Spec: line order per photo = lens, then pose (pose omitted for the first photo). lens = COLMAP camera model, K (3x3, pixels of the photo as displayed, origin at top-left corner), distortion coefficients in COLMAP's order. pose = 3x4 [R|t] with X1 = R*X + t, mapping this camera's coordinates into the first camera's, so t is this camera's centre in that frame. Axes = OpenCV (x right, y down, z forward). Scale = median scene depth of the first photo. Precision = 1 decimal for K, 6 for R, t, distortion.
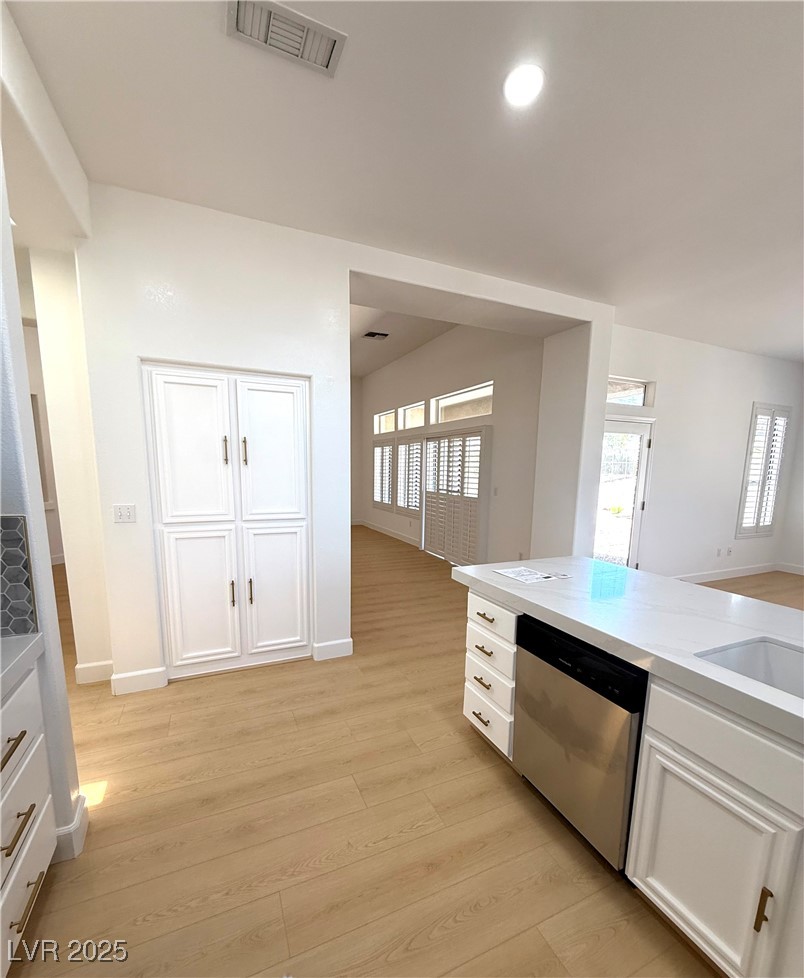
lens RADIAL K [[426.8, 0, 405.3], [0, 426.8, 534.0], [0, 0, 1]] dist [0.005190, -0.000218]
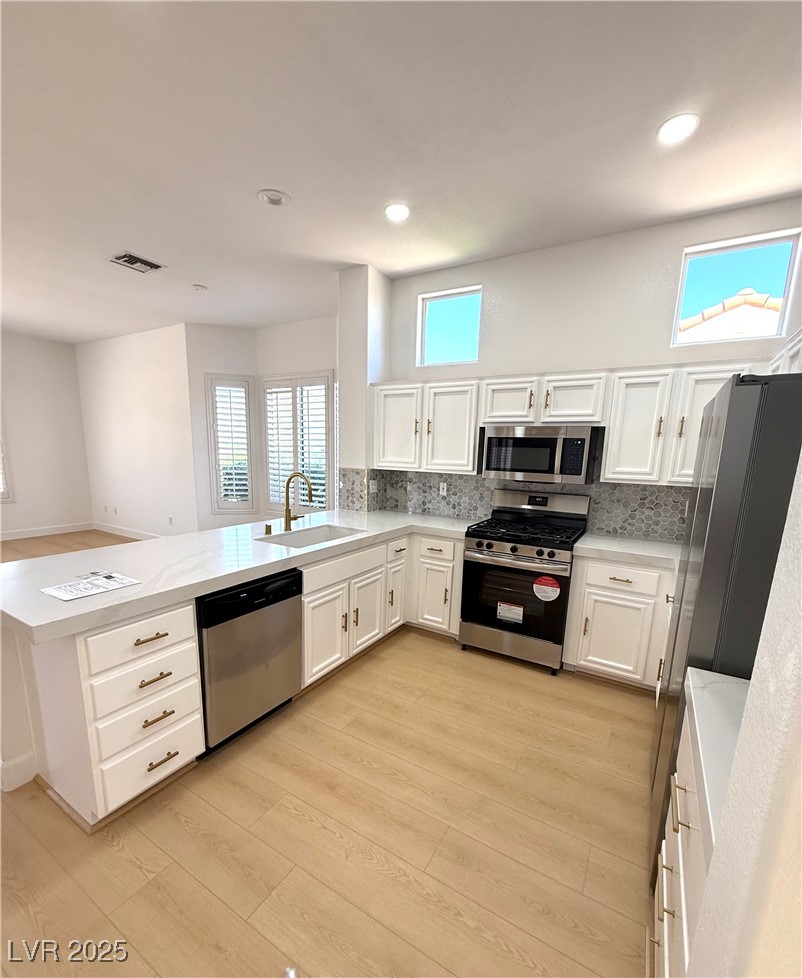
lens RADIAL K [[426.8, 0, 397.9], [0, 426.8, 530.3], [0, 0, 1]] dist [0.005190, -0.000218]
pose [[-0.562218, -0.180216, 0.807114, -0.908295], [0.093814, 0.955768, 0.278757, -0.234604], [-0.821651, 0.232441, -0.520443, 1.345282]]
